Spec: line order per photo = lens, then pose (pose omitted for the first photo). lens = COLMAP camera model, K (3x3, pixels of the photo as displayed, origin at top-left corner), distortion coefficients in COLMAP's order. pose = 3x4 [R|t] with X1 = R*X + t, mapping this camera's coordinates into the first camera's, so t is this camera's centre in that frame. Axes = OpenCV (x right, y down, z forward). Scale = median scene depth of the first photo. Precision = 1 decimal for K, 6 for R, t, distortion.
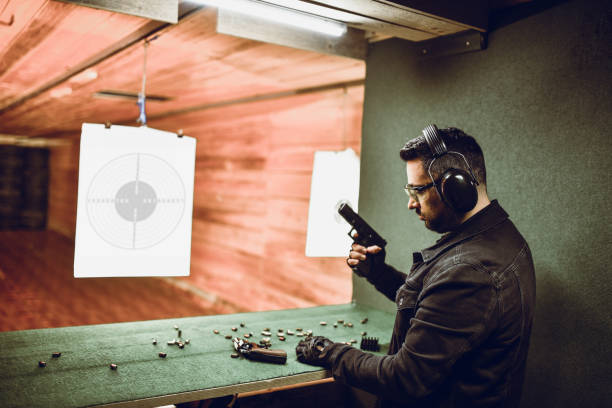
lens RADIAL K [[604.3, 0, 306.2], [0, 604.3, 200.5], [0, 0, 1]] dist [-0.025895, 0.000000]
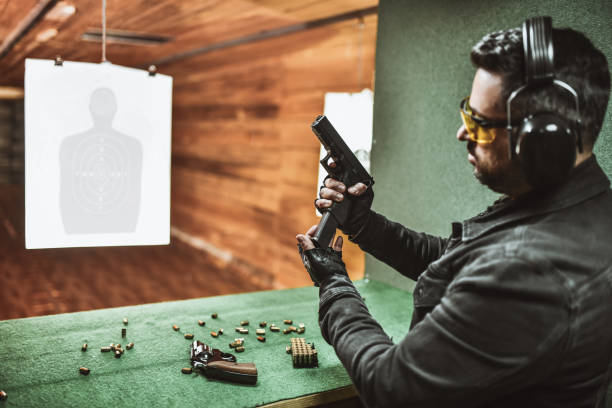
lens RADIAL K [[604.3, 0, 306.1], [0, 604.3, 203.7], [0, 0, 1]] dist [-0.025895, 0.000000]
pose [[0.998798, -0.009879, -0.048020, 0.038631], [0.013942, 0.996282, 0.085017, 0.001210], [0.047001, -0.085584, 0.995222, 0.206568]]
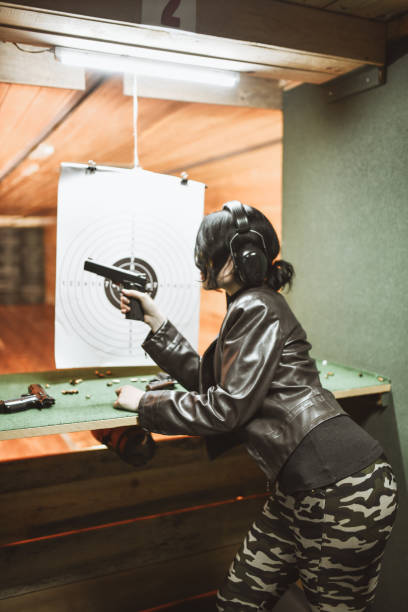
lens RADIAL K [[604.3, 0, 196.1], [0, 604.3, 308.1], [0, 0, 1]] dist [-0.025895, 0.000000]
pose [[0.983030, -0.039868, -0.179058, 0.124434], [0.051563, 0.996797, 0.061137, 0.027436], [0.176047, -0.069333, 0.981937, -0.025322]]
